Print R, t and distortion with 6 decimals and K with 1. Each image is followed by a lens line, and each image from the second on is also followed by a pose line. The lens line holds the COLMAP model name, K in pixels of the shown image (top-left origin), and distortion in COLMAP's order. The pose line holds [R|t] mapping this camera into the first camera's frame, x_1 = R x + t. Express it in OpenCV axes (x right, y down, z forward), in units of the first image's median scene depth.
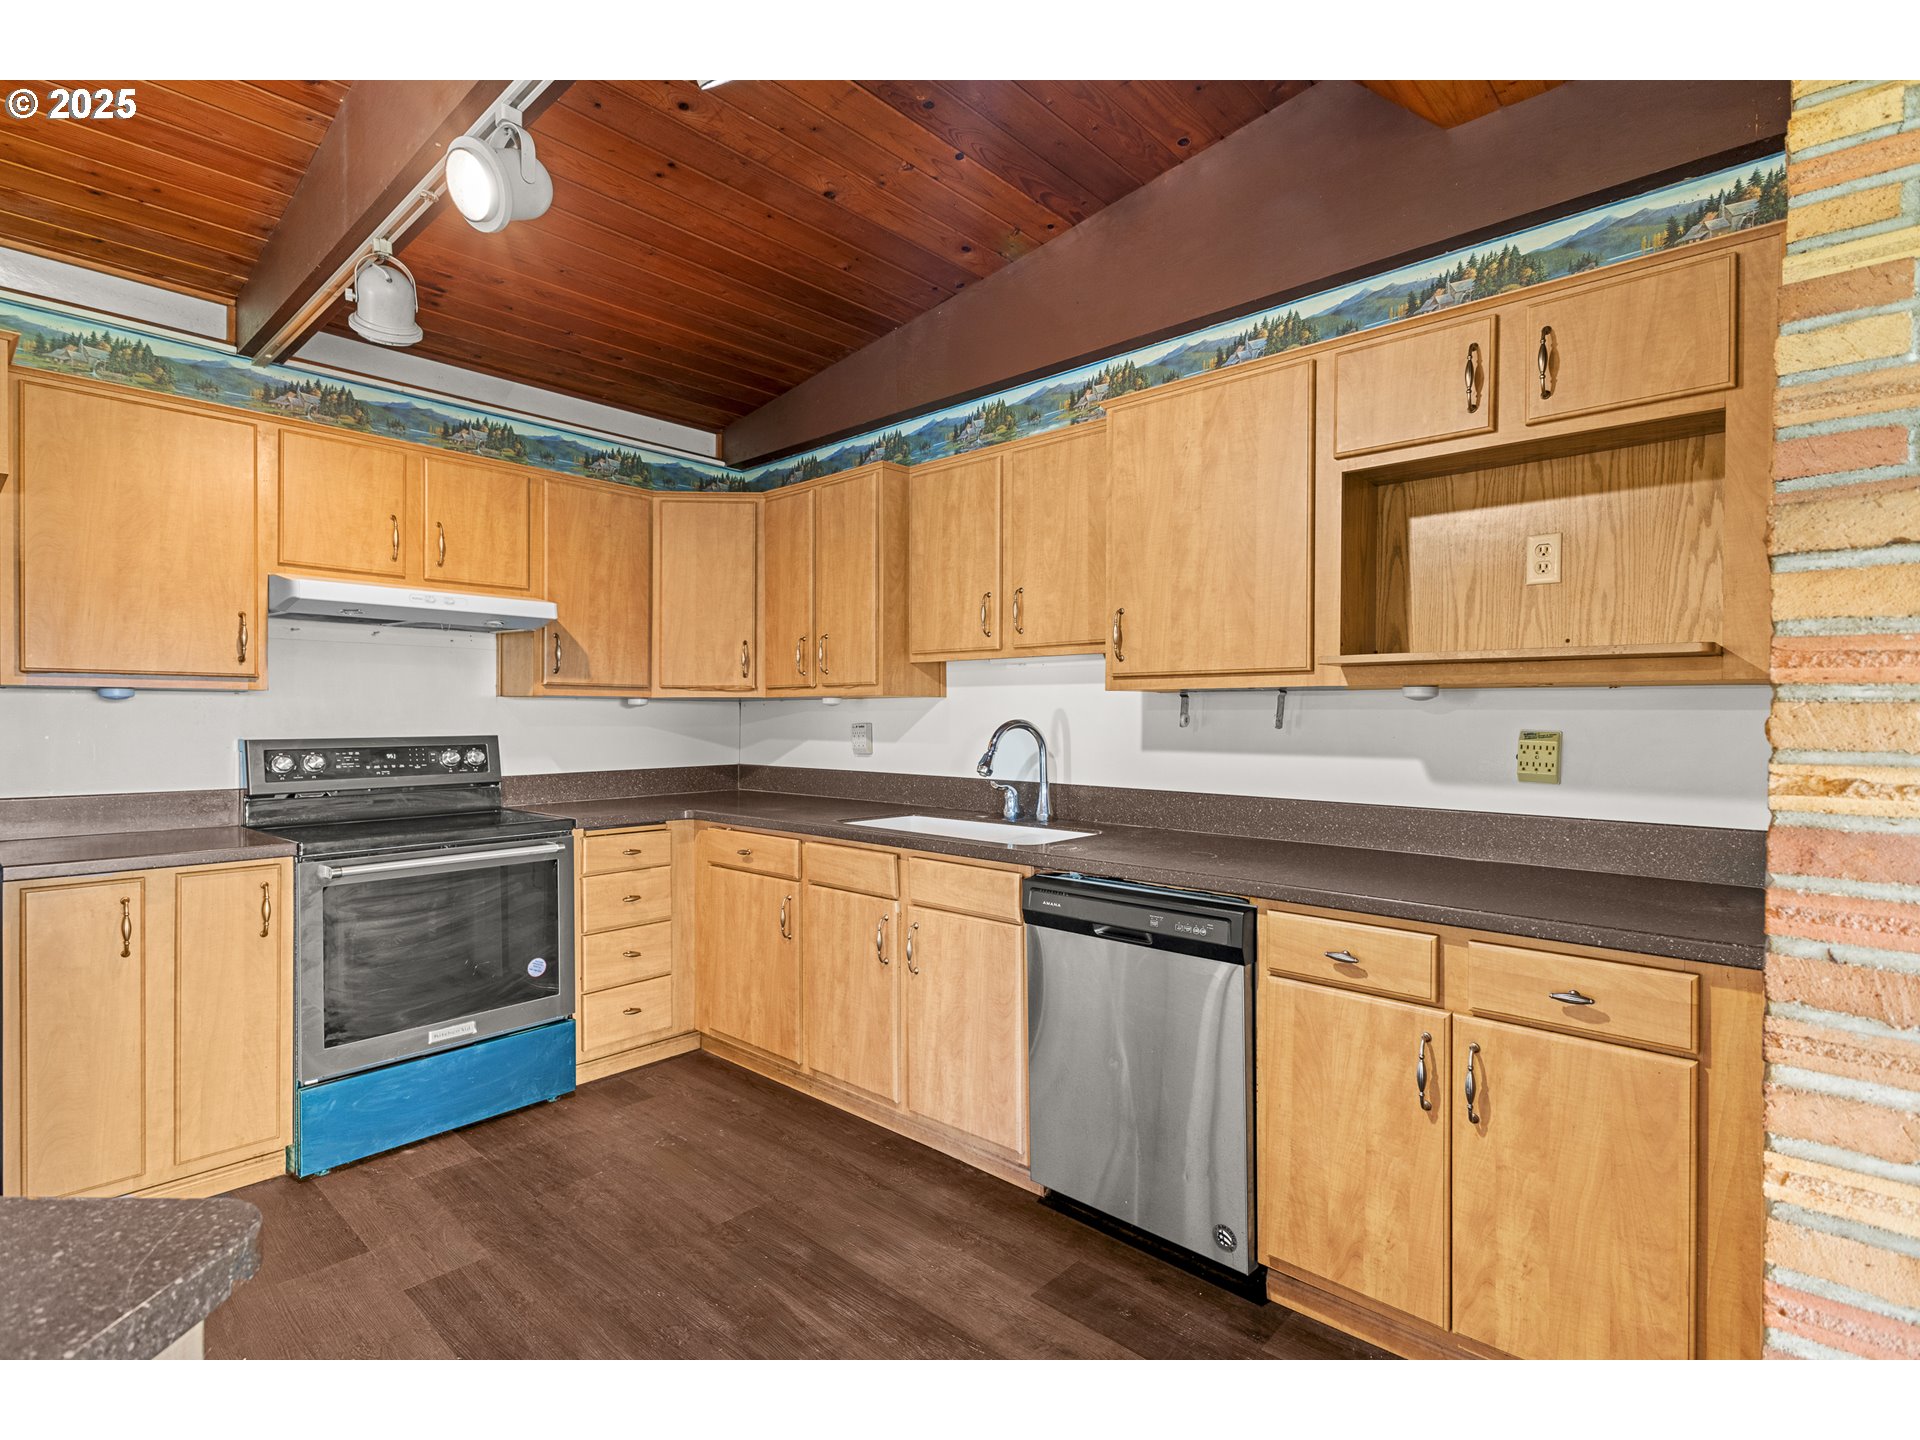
lens RADIAL K [[948.0, 0, 960.0], [0, 948.0, 720.0], [0, 0, 1]] dist [0.028312, 0.000095]
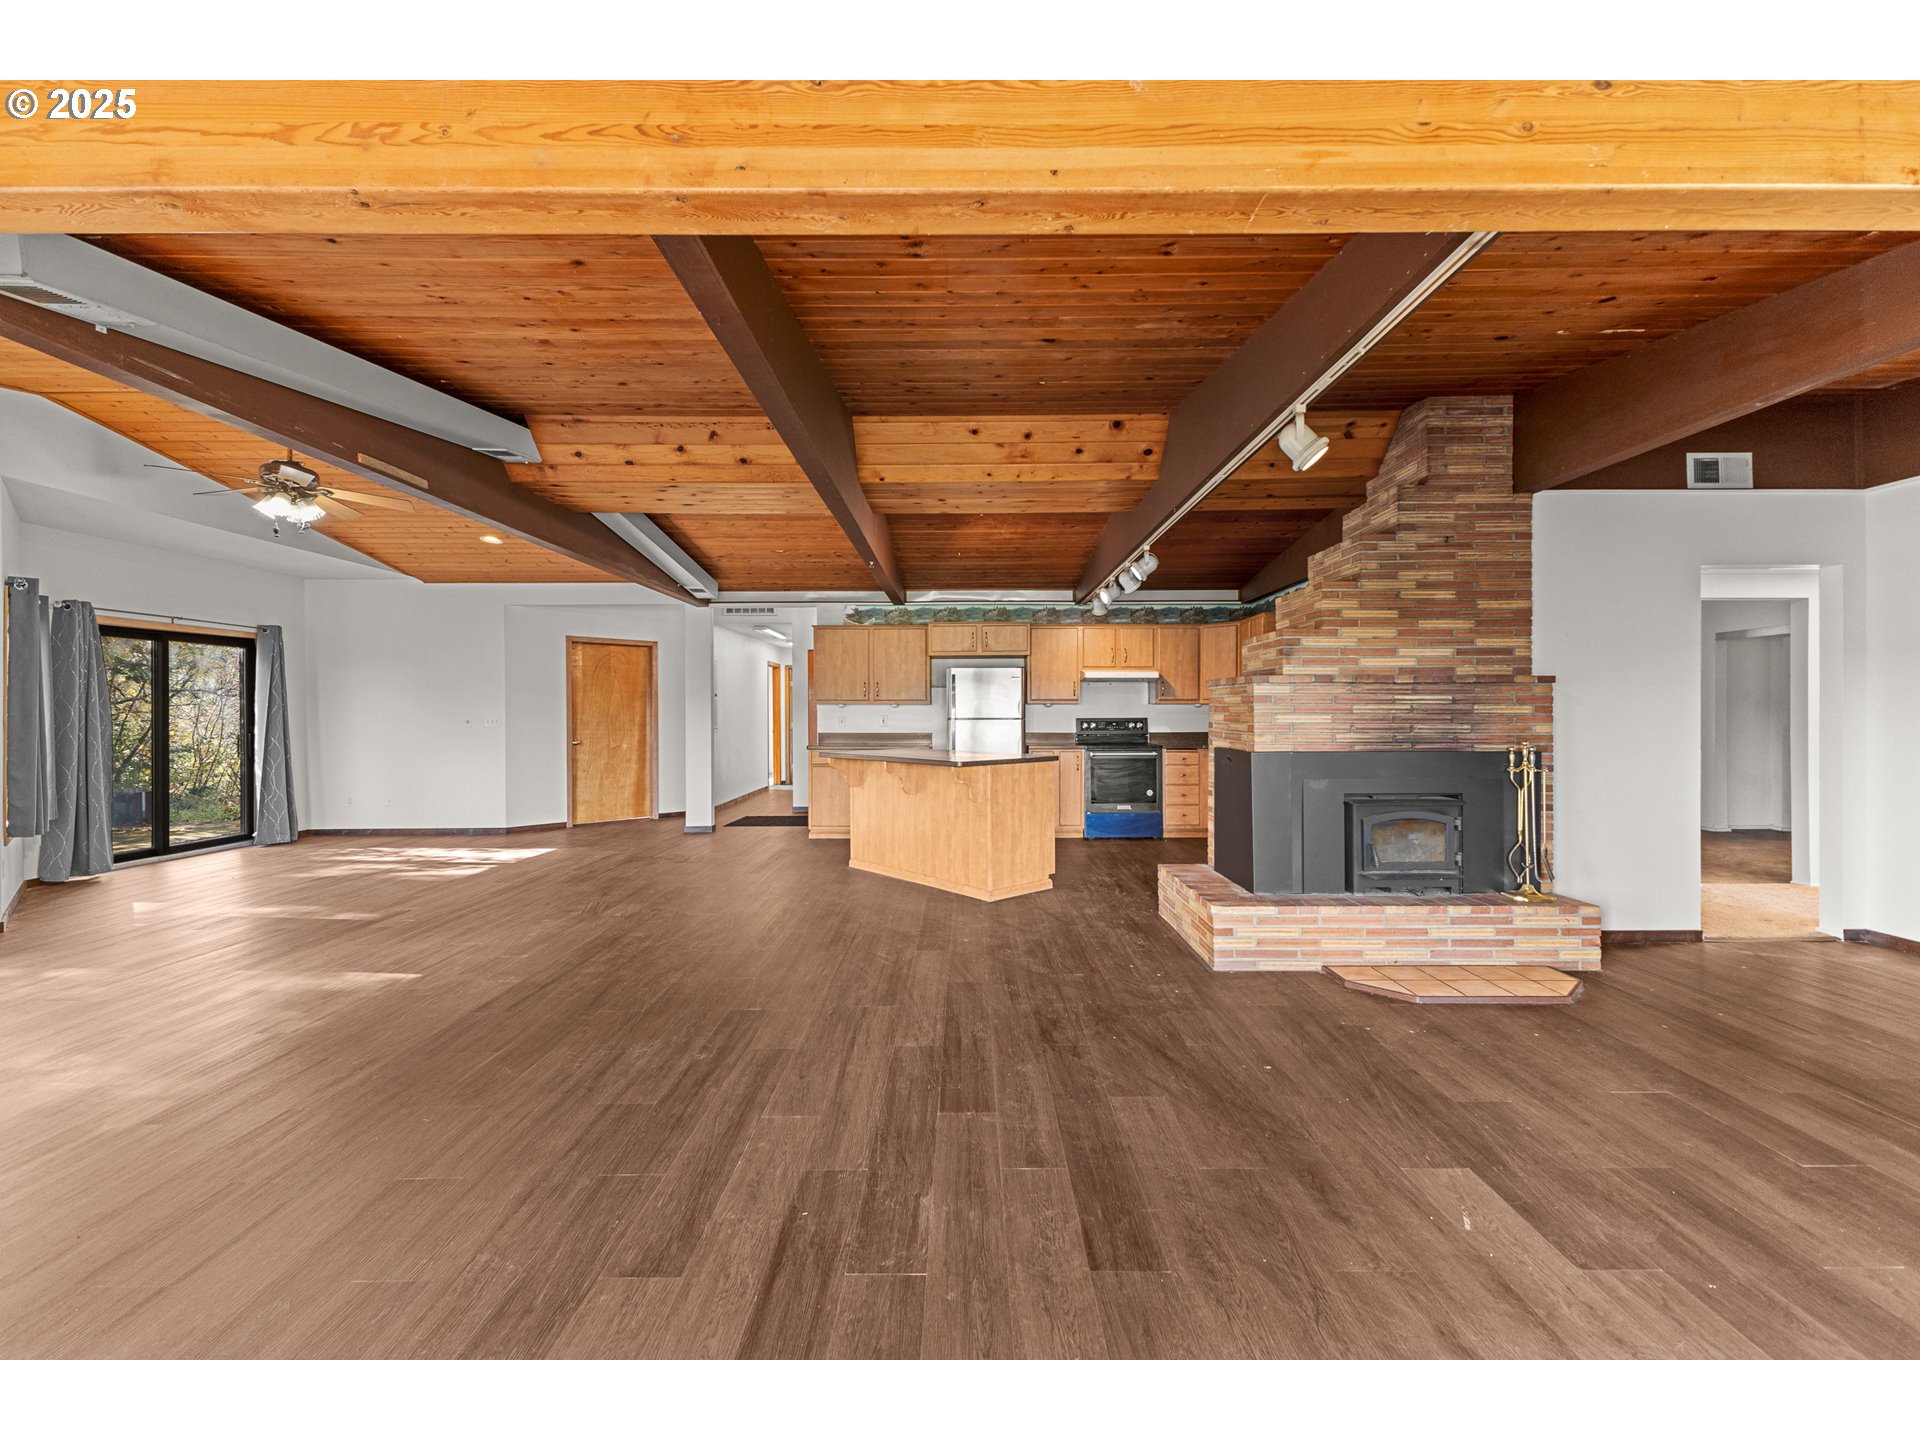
lens RADIAL K [[830.1, 0, 969.9], [0, 830.1, 715.8], [0, 0, 1]] dist [0.001010, -0.000075]
pose [[0.684121, -0.002256, -0.729365, 1.006948], [0.000225, 0.999996, -0.002882, 0.018480], [0.729369, 0.001807, 0.684118, -1.131651]]
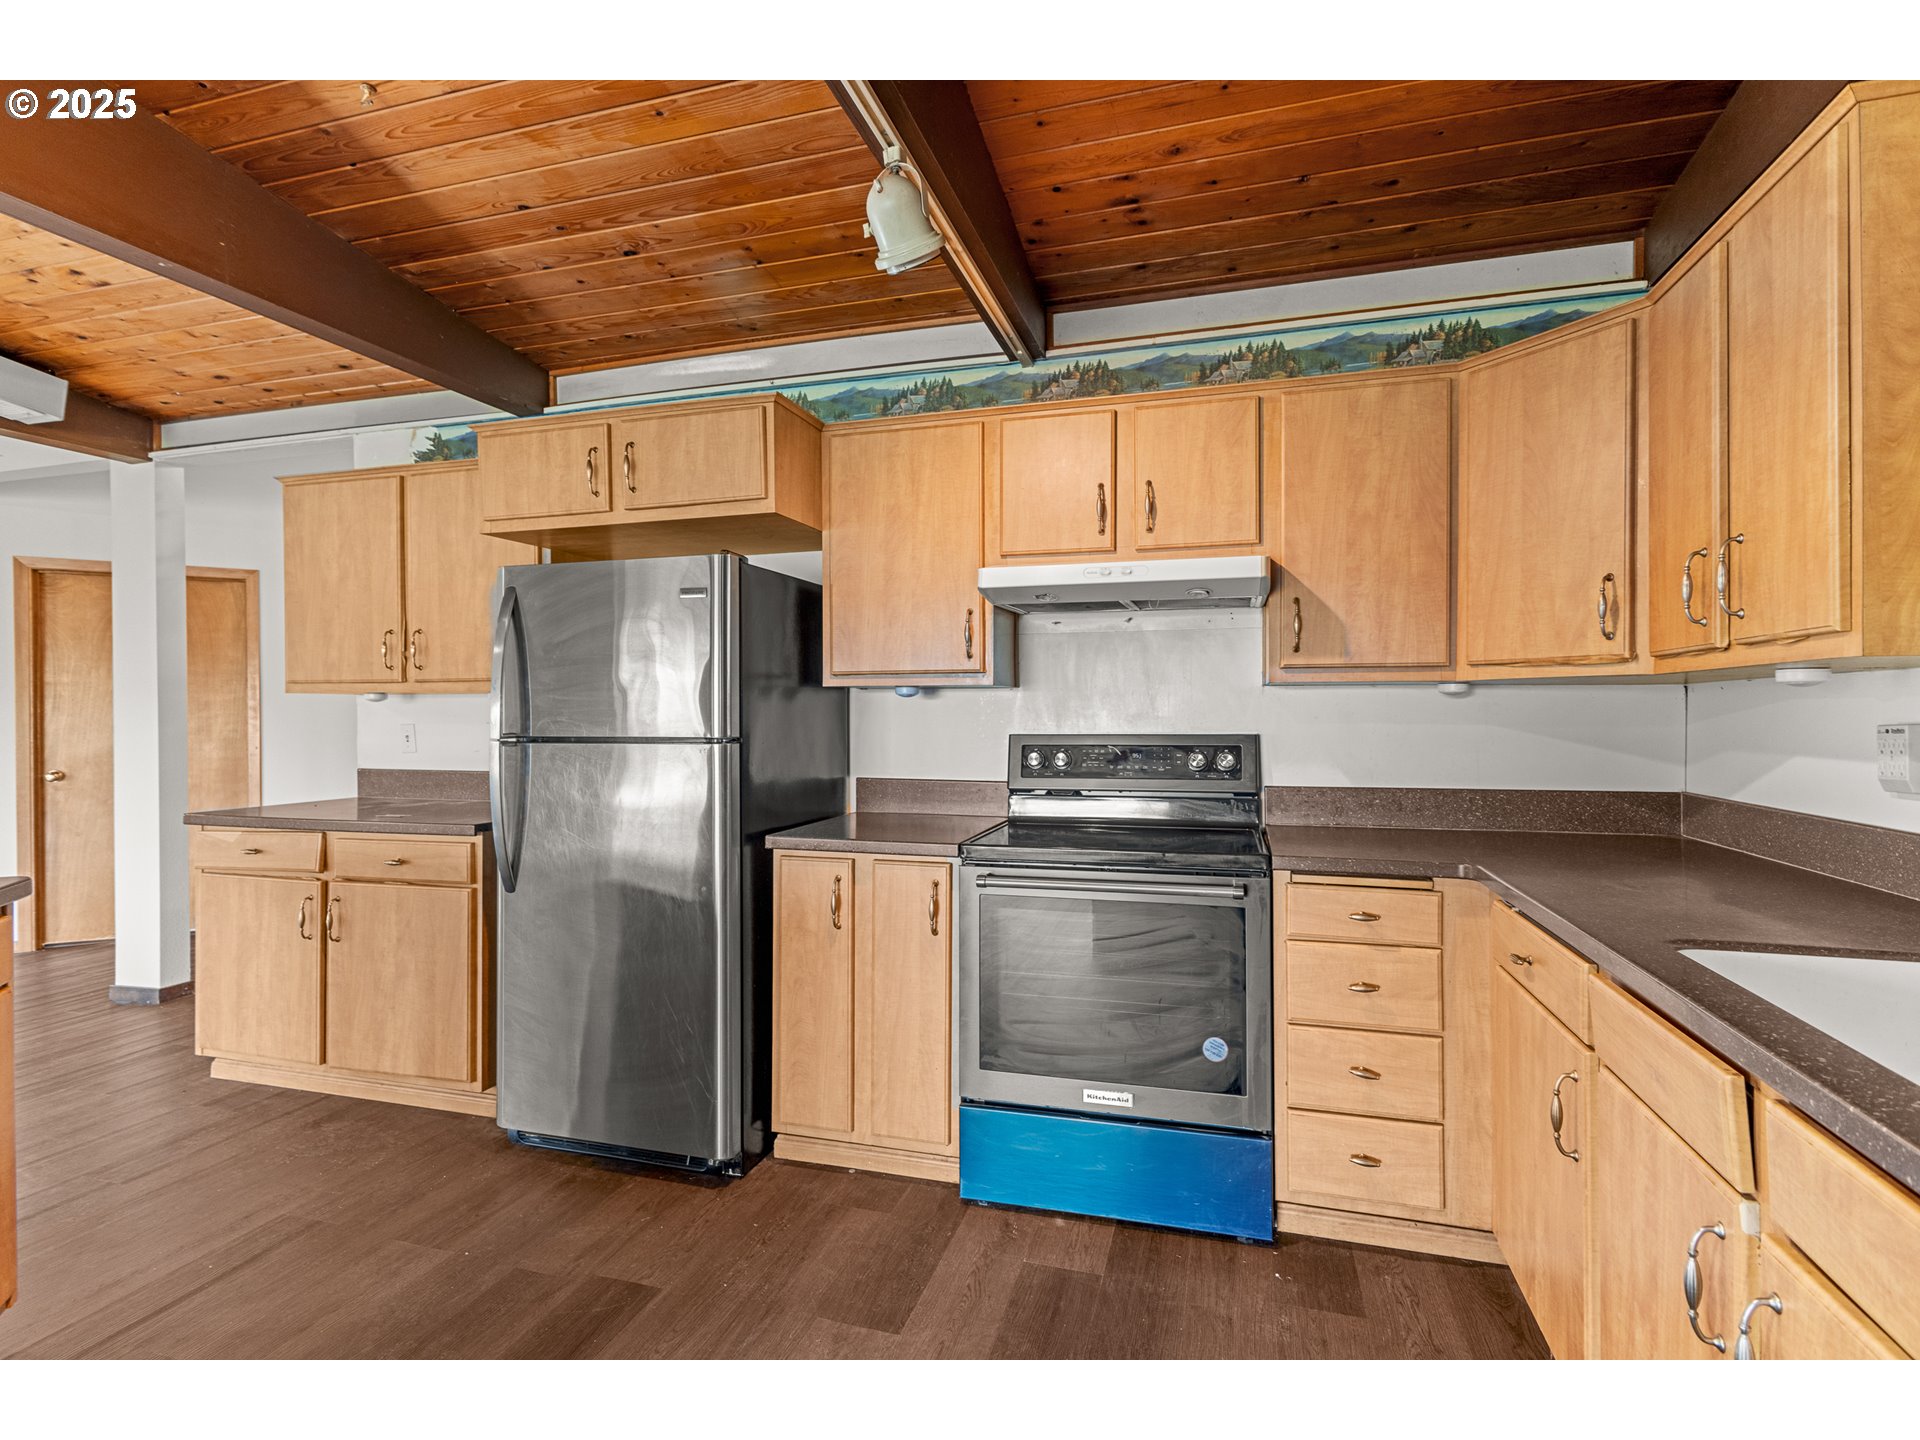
lens RADIAL K [[930.5, 0, 964.1], [0, 930.5, 711.0], [0, 0, 1]] dist [0.005931, 0.000581]
pose [[0.440271, -0.004620, -0.897853, 0.110188], [-0.001839, 0.999980, -0.006047, 0.001442], [0.897863, 0.004314, 0.440254, 0.464670]]
